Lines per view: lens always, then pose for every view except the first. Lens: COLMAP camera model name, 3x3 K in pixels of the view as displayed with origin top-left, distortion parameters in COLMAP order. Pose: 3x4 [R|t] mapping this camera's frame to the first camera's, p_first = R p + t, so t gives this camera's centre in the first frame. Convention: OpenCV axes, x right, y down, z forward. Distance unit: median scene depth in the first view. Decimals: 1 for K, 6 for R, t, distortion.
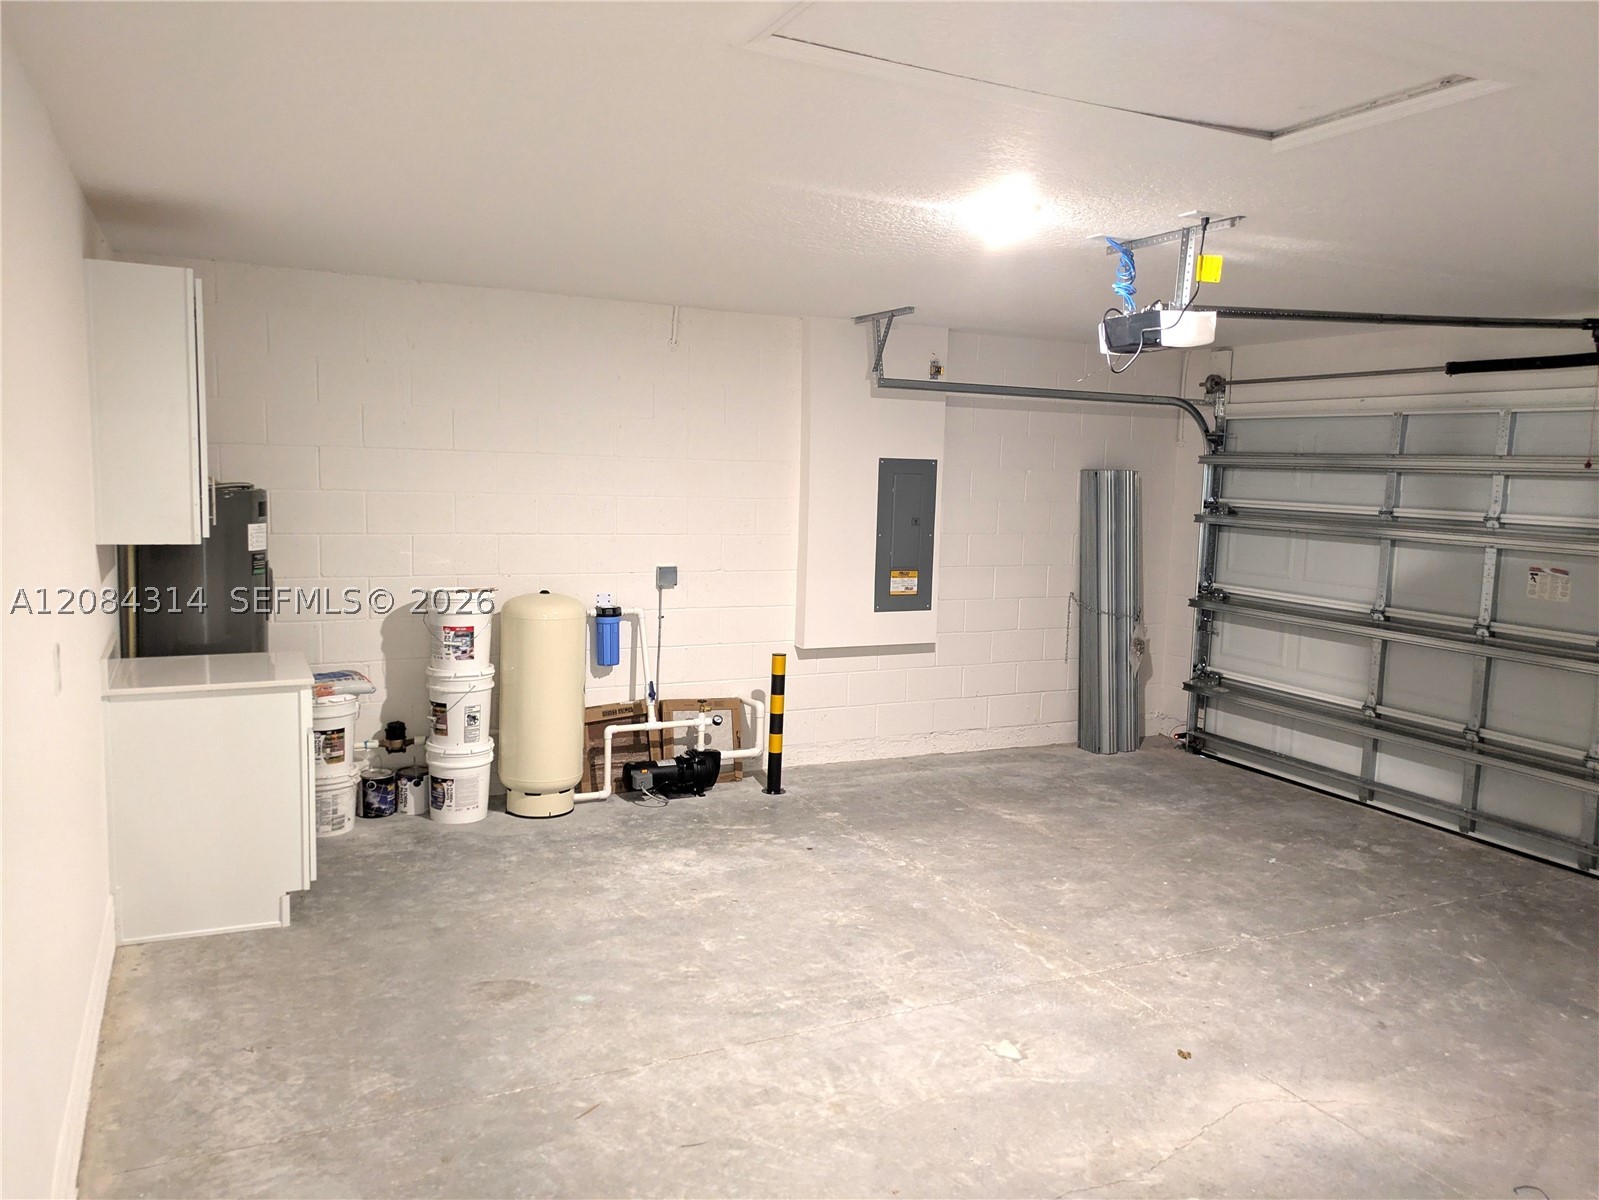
lens RADIAL K [[1183.3, 0, 792.3], [0, 1183.3, 594.2], [0, 0, 1]] dist [0.057167, -0.049750]
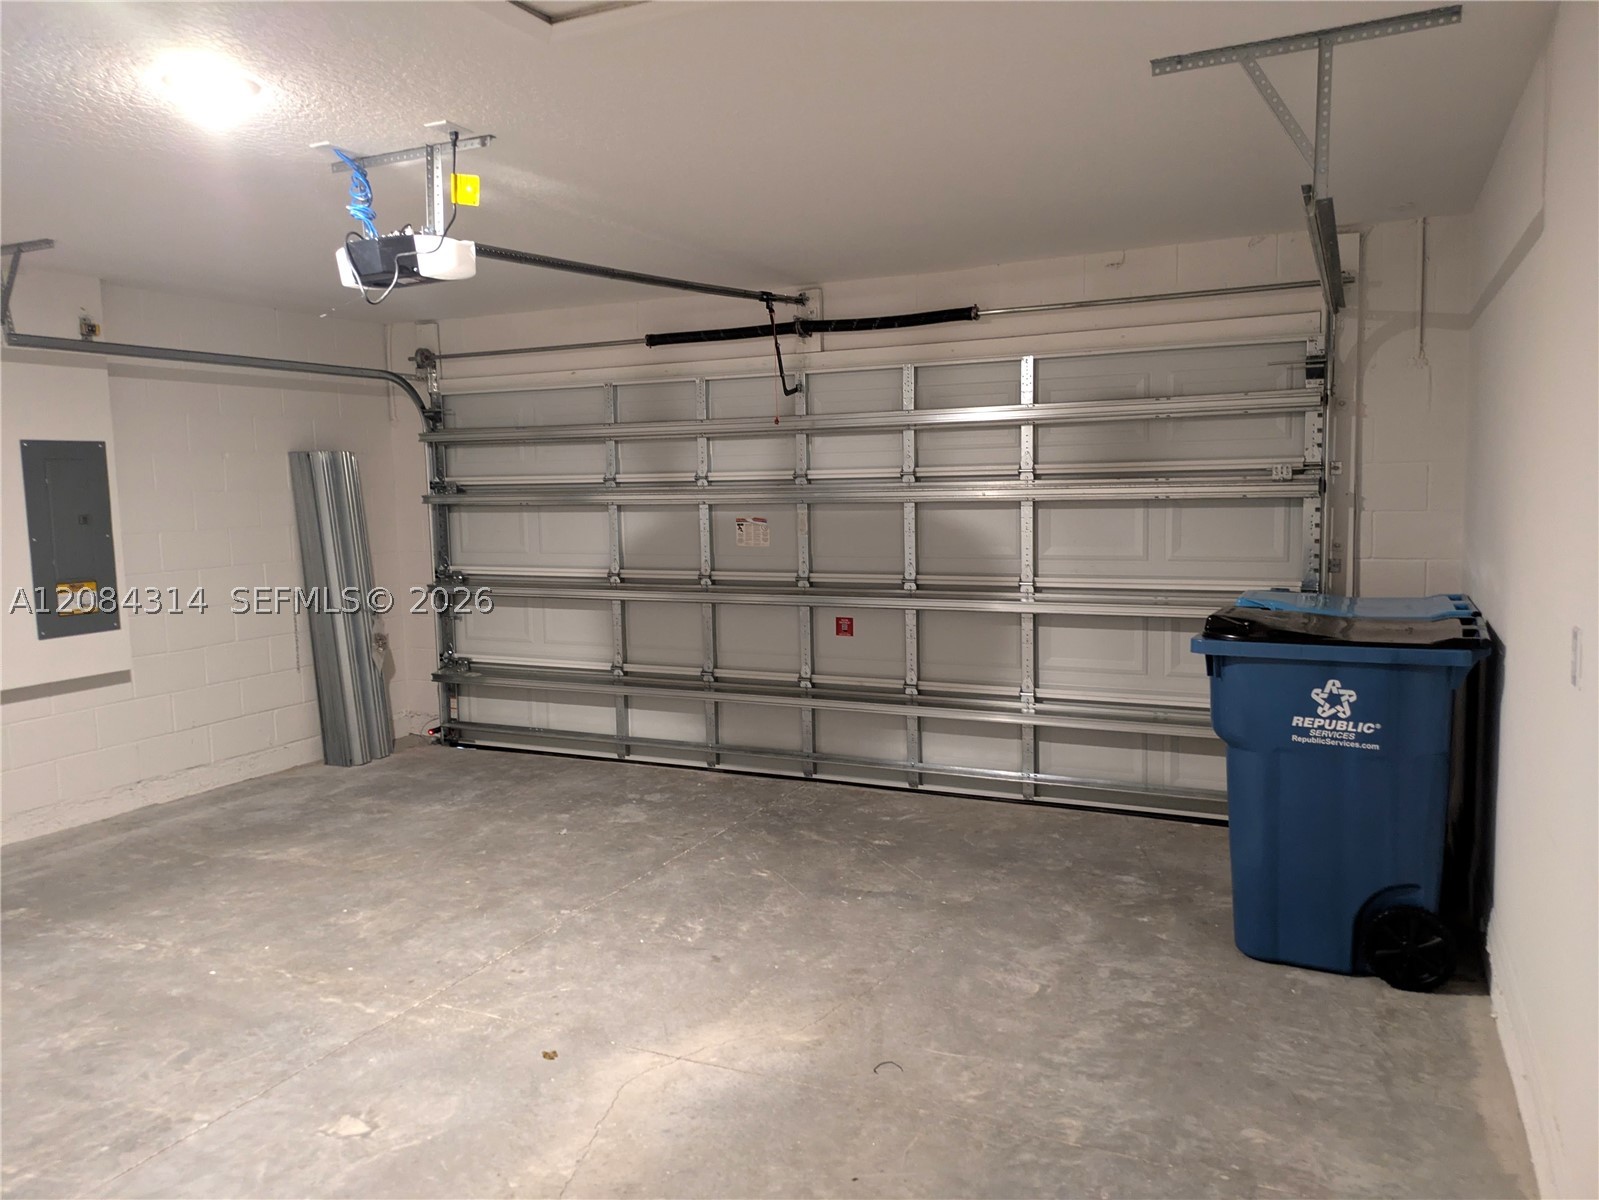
lens RADIAL K [[1183.3, 0, 773.6], [0, 1183.3, 599.9], [0, 0, 1]] dist [0.057167, -0.049750]
pose [[0.785154, -0.105948, 0.610171, -0.035280], [0.111096, 0.993371, 0.029529, 0.023507], [-0.609254, 0.044603, 0.791720, 0.111830]]
